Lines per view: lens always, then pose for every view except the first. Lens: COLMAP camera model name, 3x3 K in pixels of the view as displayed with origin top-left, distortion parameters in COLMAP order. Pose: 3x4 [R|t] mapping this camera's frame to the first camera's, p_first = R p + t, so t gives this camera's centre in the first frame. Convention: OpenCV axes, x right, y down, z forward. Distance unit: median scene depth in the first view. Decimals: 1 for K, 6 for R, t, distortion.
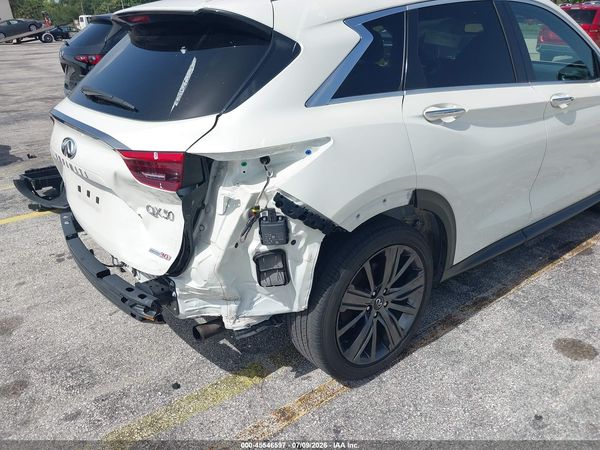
lens RADIAL K [[470.7, 0, 307.5], [0, 470.7, 230.9], [0, 0, 1]] dist [0.063268, -0.096505]
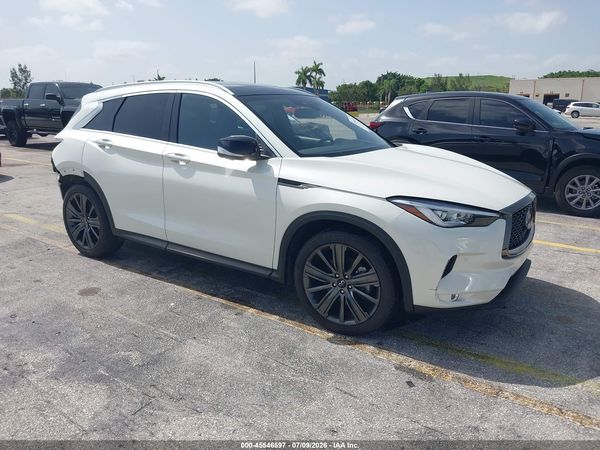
lens RADIAL K [[476.6, 0, 307.7], [0, 476.6, 225.2], [0, 0, 1]] dist [-0.003350, -0.007204]
pose [[0.291252, 0.269357, -0.917943, 2.768667], [-0.407392, 0.903109, 0.135743, -0.615106], [0.865566, 0.334427, 0.372766, 1.195696]]
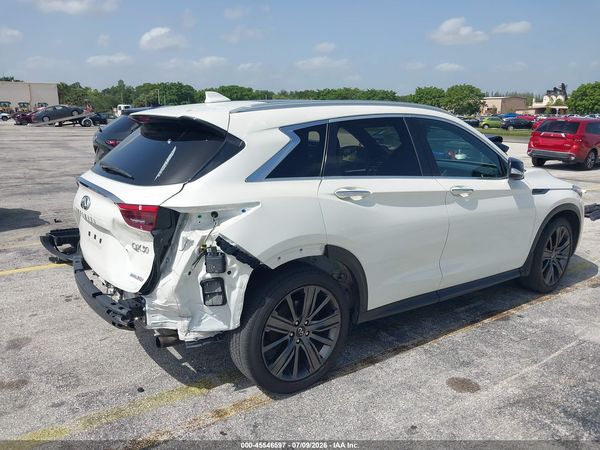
lens RADIAL K [[481.3, 0, 306.7], [0, 481.3, 225.3], [0, 0, 1]] dist [0.008090, -0.022742]
pose [[0.997662, 0.053599, -0.042398, 0.228645], [-0.060847, 0.979113, -0.193999, 0.134622], [0.031114, 0.196126, 0.980085, -0.390192]]
